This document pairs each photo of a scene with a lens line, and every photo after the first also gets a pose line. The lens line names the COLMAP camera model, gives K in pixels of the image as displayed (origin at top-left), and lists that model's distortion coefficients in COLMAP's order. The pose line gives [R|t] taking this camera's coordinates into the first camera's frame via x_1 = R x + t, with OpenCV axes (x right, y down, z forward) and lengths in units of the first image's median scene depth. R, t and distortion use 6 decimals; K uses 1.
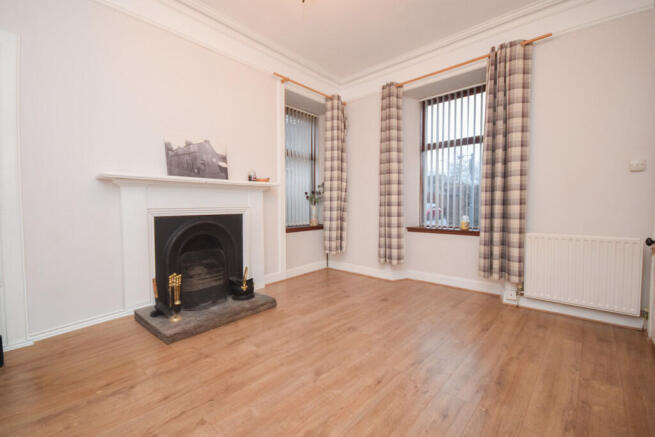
lens RADIAL K [[289.7, 0, 324.1], [0, 289.7, 218.4], [0, 0, 1]] dist [-0.005217, -0.001034]
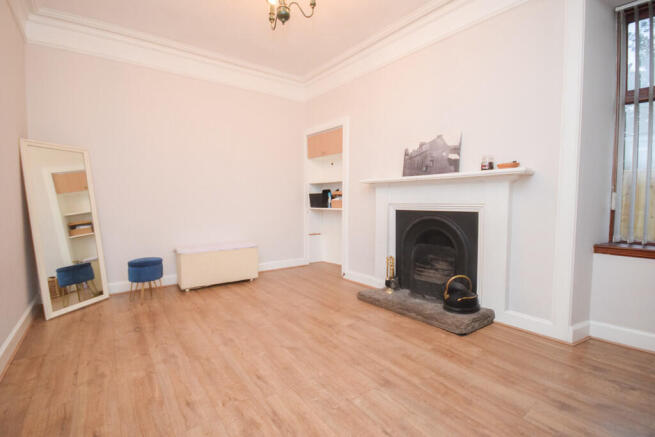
lens RADIAL K [[289.7, 0, 326.1], [0, 289.7, 218.4], [0, 0, 1]] dist [-0.005217, -0.001034]
pose [[-0.177910, 0.064451, -0.981934, 0.703910], [-0.042660, 0.996410, 0.073130, -0.047353], [0.983122, 0.054900, -0.174522, 0.874655]]
